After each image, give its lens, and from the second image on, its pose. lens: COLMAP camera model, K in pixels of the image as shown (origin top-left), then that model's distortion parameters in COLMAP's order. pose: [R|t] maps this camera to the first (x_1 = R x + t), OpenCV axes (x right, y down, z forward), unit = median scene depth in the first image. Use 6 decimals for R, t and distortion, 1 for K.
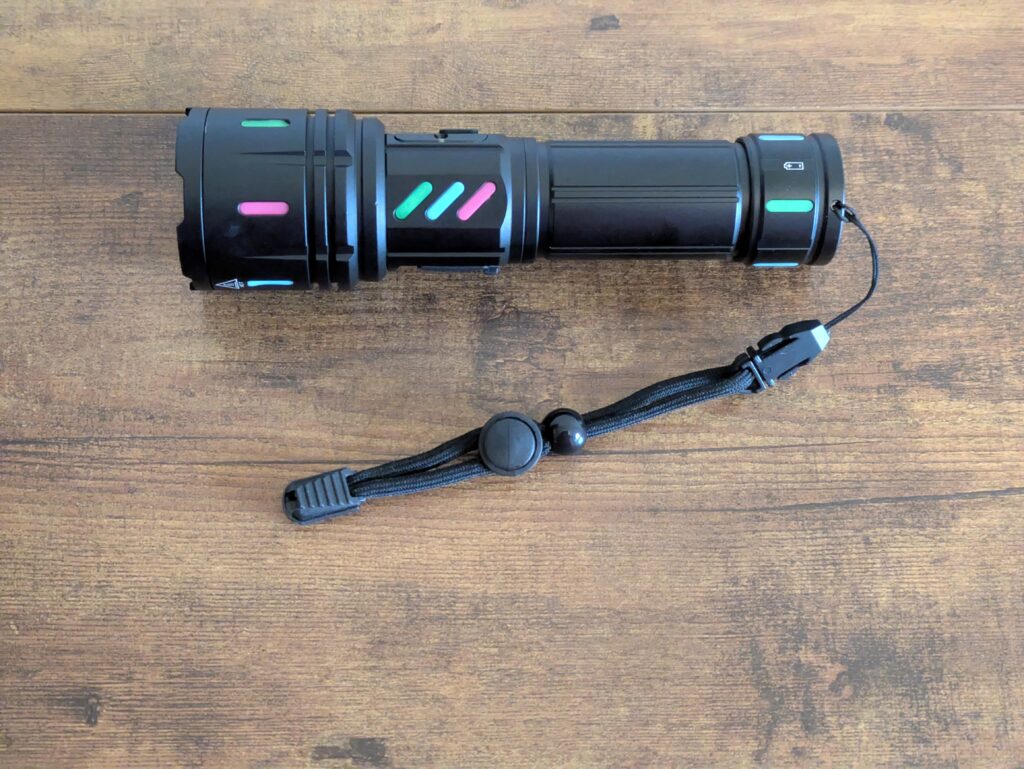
lens RADIAL K [[1541.1, 0, 504.8], [0, 1541.1, 418.5], [0, 0, 1]] dist [0.036721, 0.000000]
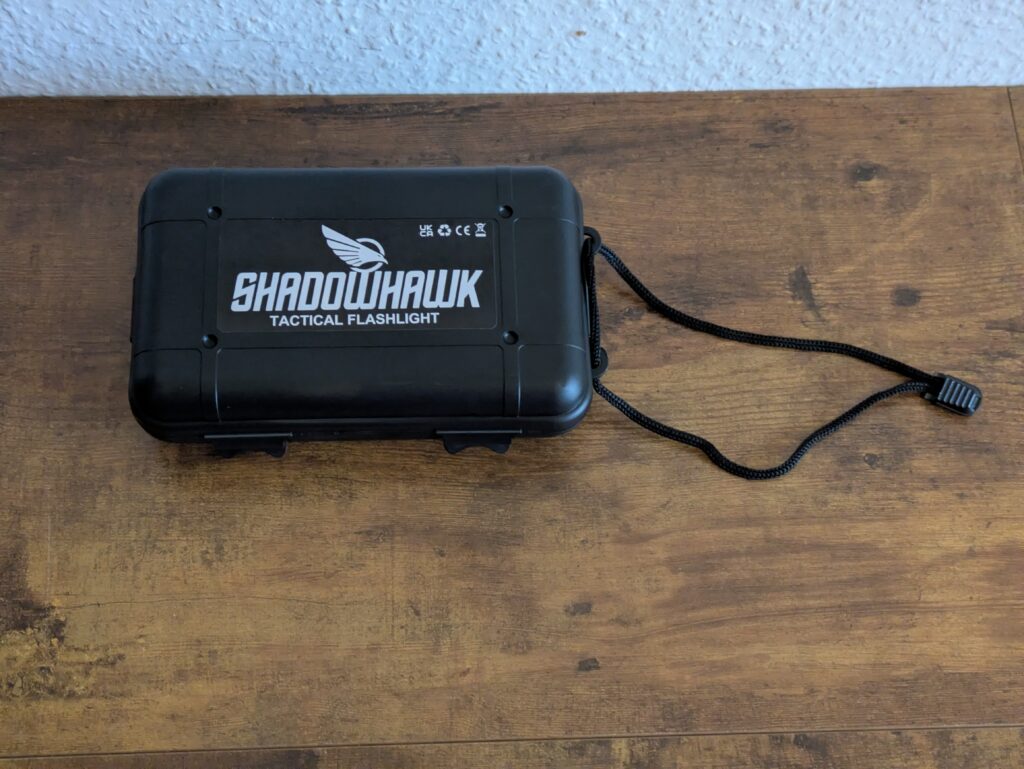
lens RADIAL K [[1541.1, 0, 511.5], [0, 1541.1, 416.3], [0, 0, 1]] dist [0.036721, 0.000000]
pose [[0.999497, -0.016831, 0.026879, -0.038044], [0.019096, 0.996080, -0.086372, -0.366273], [-0.025320, 0.086842, 0.995900, -0.391588]]
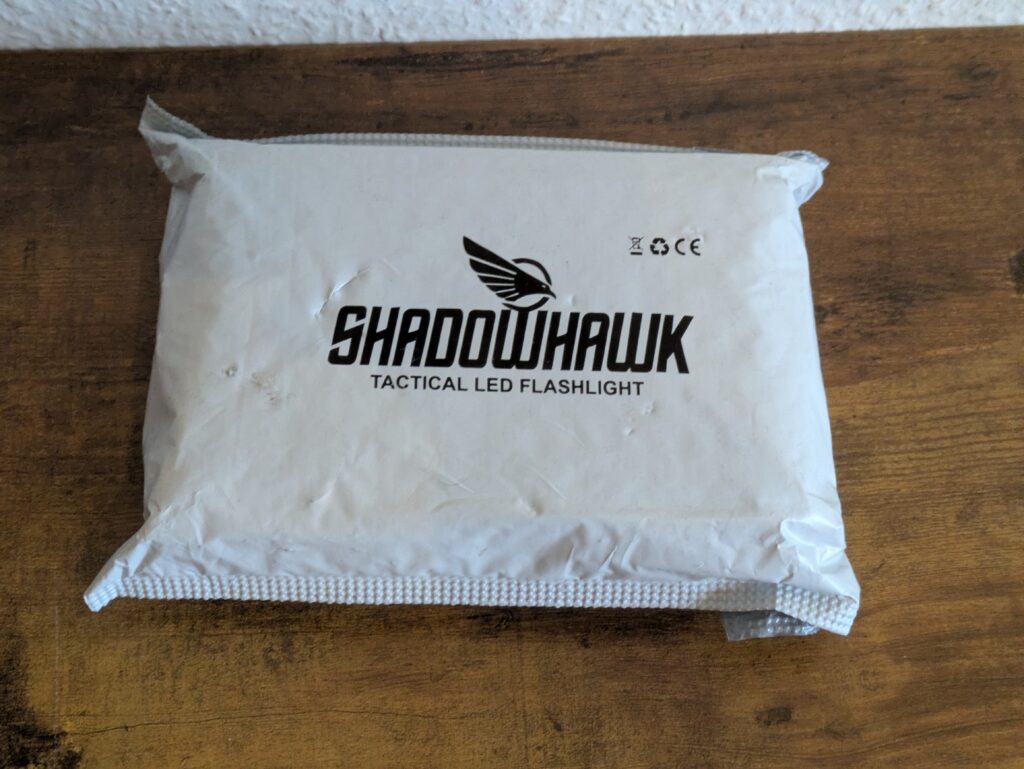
lens RADIAL K [[1541.1, 0, 523.8], [0, 1541.1, 361.0], [0, 0, 1]] dist [0.036721, 0.000000]
pose [[0.998107, -0.036207, 0.049714, -0.155873], [0.041526, 0.993008, -0.110506, -0.442306], [-0.045365, 0.112361, 0.992631, -0.032725]]
